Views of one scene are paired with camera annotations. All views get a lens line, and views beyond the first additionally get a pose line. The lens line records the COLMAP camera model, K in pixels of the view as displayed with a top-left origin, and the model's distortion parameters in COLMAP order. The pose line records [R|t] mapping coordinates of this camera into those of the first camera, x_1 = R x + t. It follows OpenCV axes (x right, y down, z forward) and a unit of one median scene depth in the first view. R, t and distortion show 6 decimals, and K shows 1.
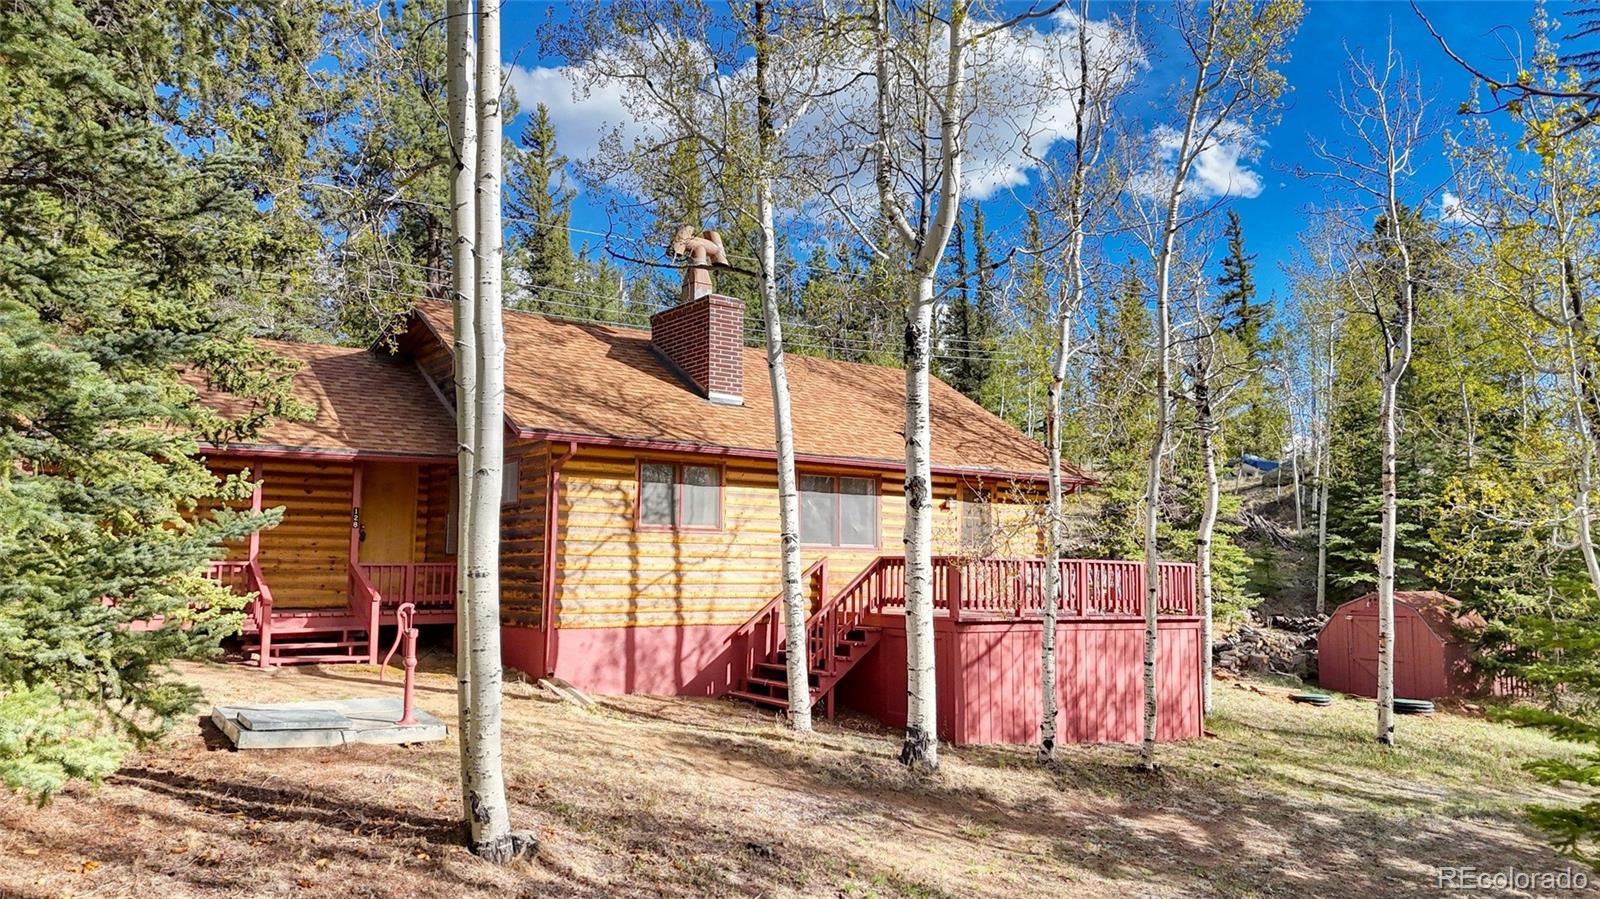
lens RADIAL K [[1175.7, 0, 794.1], [0, 1175.7, 443.0], [0, 0, 1]] dist [0.055751, -0.050388]
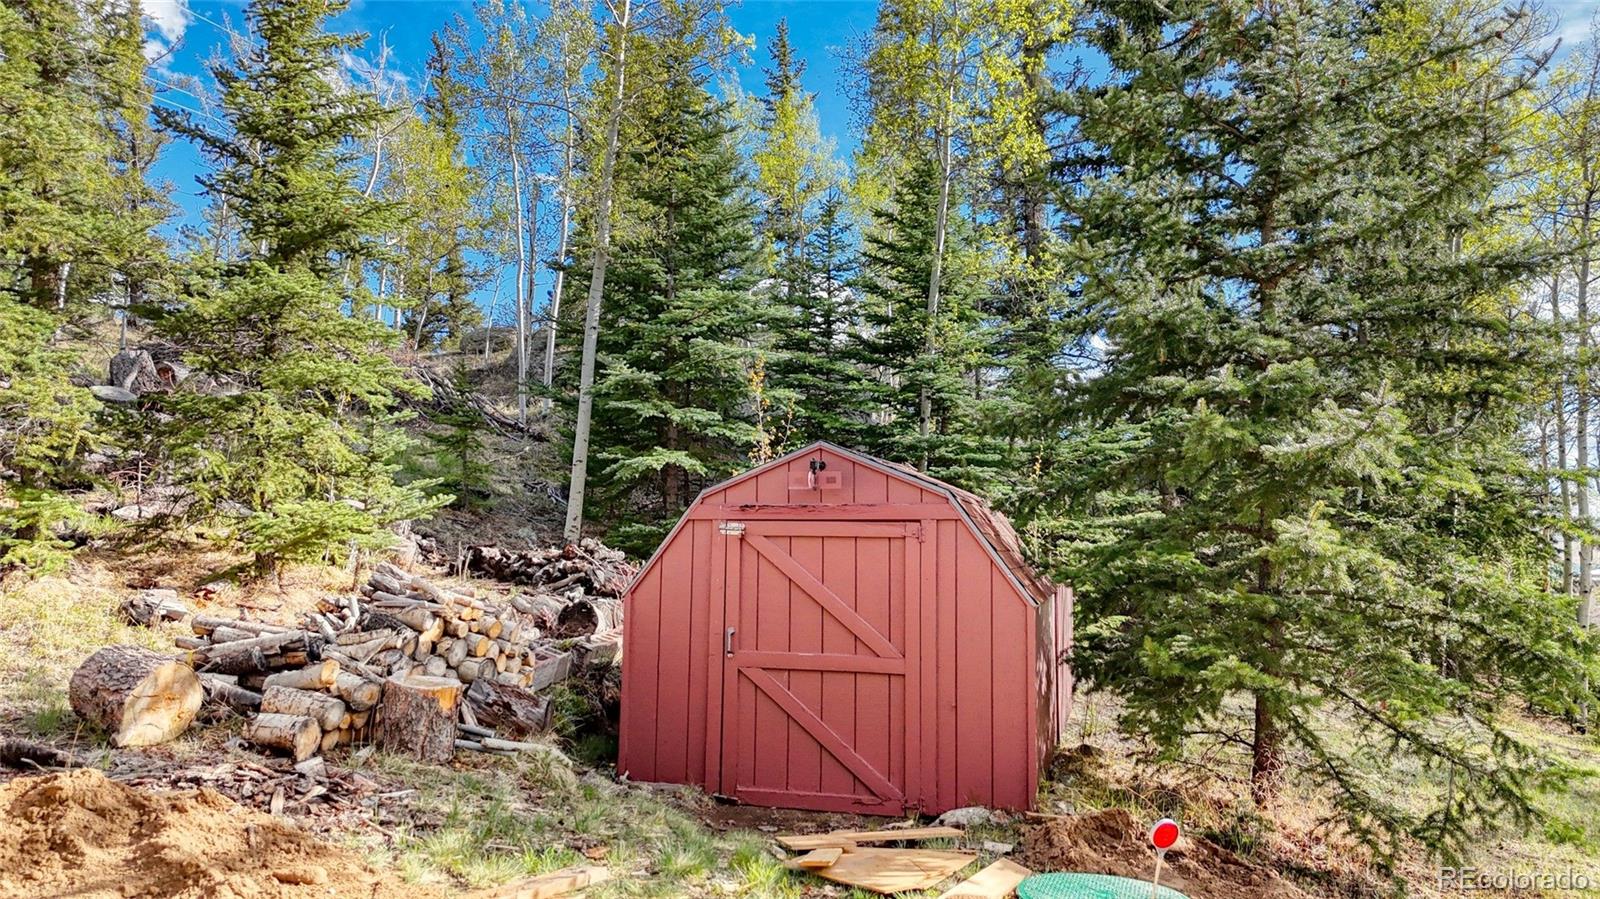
lens RADIAL K [[1175.7, 0, 794.1], [0, 1175.7, 443.0], [0, 0, 1]] dist [0.055751, -0.050388]
pose [[0.790779, 0.049594, 0.610089, 0.258725], [-0.069144, 0.997570, 0.008531, 0.105005], [-0.608183, -0.048930, 0.792287, 0.654352]]
